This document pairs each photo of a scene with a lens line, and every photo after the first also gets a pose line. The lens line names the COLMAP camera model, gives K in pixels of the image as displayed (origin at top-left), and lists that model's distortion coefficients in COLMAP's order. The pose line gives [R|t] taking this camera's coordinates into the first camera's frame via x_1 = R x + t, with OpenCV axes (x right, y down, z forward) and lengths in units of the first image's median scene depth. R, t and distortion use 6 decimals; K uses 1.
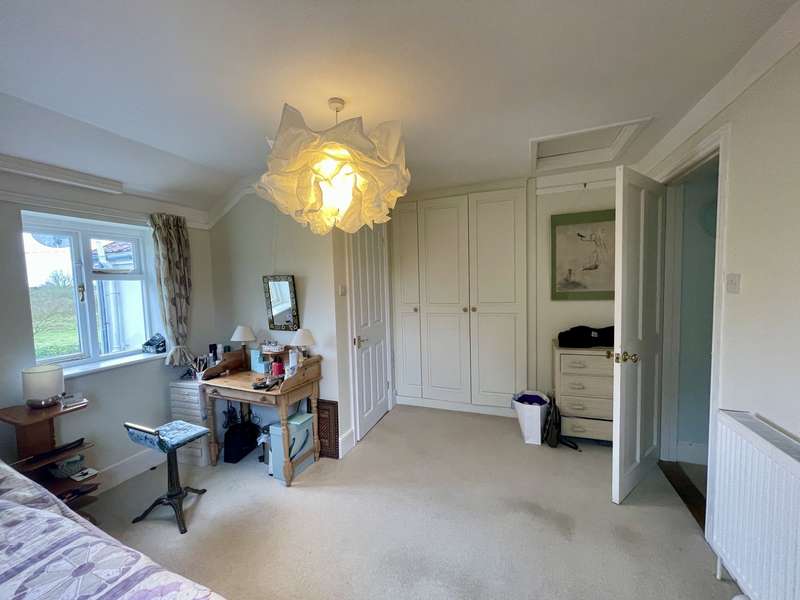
lens RADIAL K [[320.1, 0, 399.7], [0, 320.1, 301.1], [0, 0, 1]] dist [-0.000652, 0.000131]
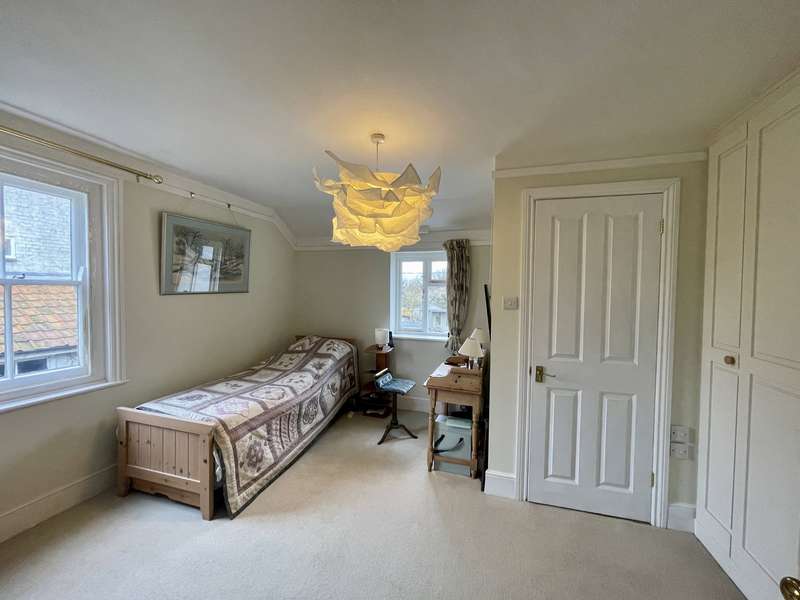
lens RADIAL K [[320.1, 0, 397.4], [0, 320.1, 299.9], [0, 0, 1]] dist [-0.000652, 0.000131]
pose [[0.076199, 0.056644, -0.995482, 0.655752], [-0.074223, 0.995937, 0.050988, -0.065435], [0.994326, 0.070003, 0.080094, 0.668636]]
